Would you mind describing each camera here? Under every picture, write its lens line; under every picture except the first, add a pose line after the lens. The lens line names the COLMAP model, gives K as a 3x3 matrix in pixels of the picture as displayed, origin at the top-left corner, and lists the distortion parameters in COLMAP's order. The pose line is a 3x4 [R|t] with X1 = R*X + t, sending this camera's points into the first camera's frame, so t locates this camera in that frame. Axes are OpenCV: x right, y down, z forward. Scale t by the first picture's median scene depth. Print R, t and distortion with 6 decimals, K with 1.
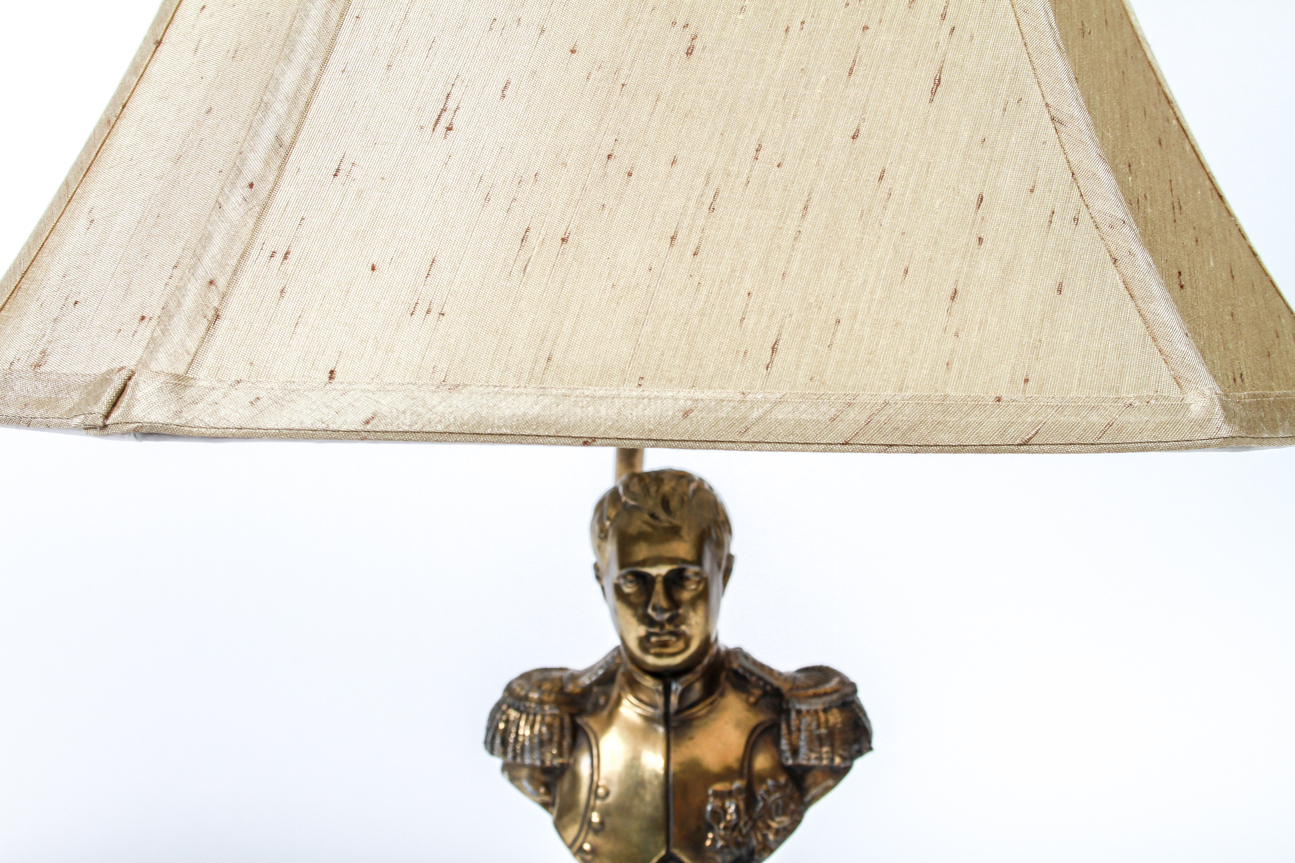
lens RADIAL K [[2067.0, 0, 647.5], [0, 2067.0, 431.5], [0, 0, 1]] dist [0.009418, 0.016158]
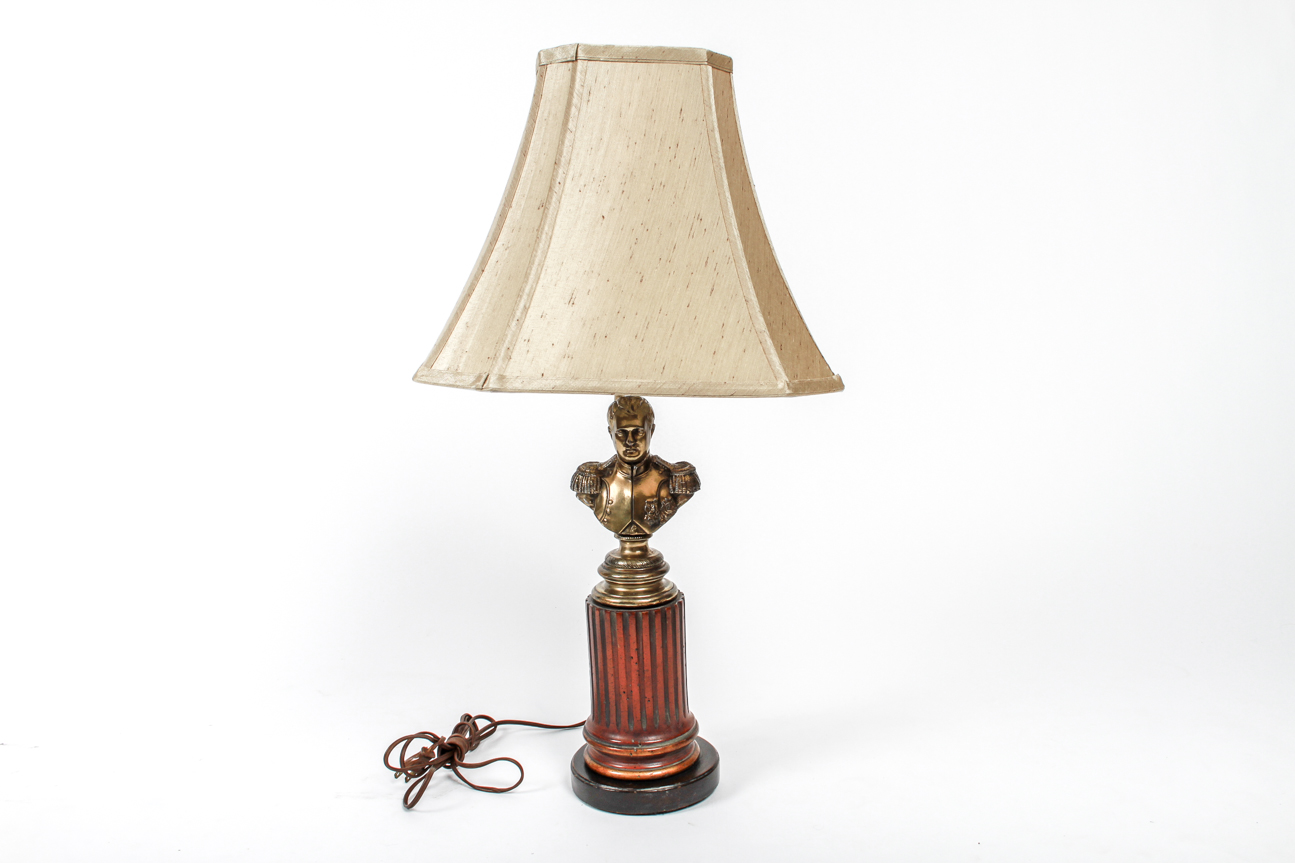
lens RADIAL K [[1141.9, 0, 647.5], [0, 1141.9, 431.5], [0, 0, 1]] dist [-0.170462, -0.000044]
pose [[0.999627, 0.008284, 0.026022, -0.012295], [-0.010025, 0.997669, 0.067501, -0.042749], [-0.025403, -0.067737, 0.997380, -0.670600]]
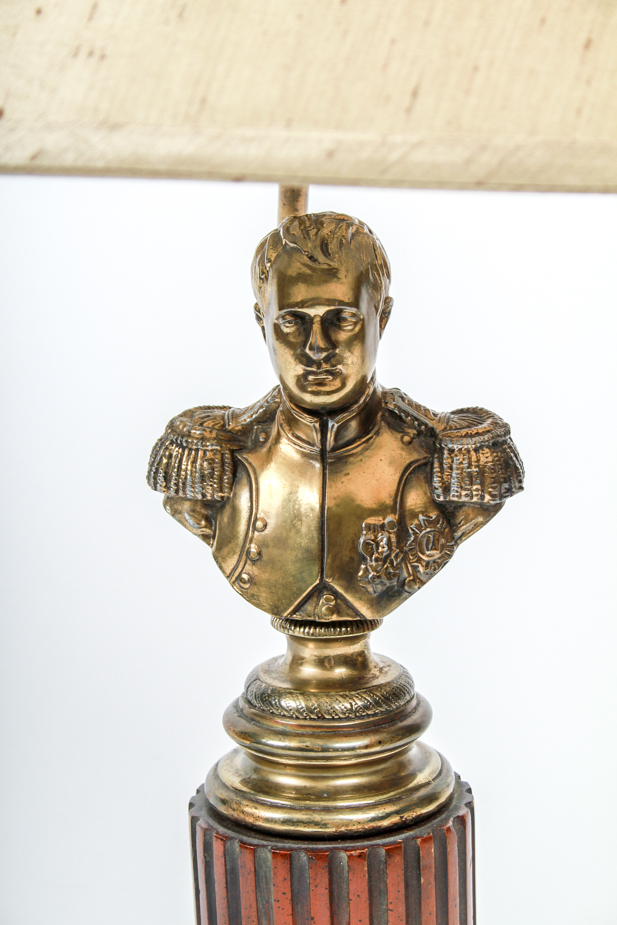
lens RADIAL K [[2232.1, 0, 308.5], [0, 2232.1, 462.5], [0, 0, 1]] dist [0.024359, 0.247182]
pose [[0.999792, 0.015971, -0.012652, 0.016194], [-0.014294, 0.992300, 0.123032, 0.005015], [0.014520, -0.122826, 0.992322, -0.110862]]
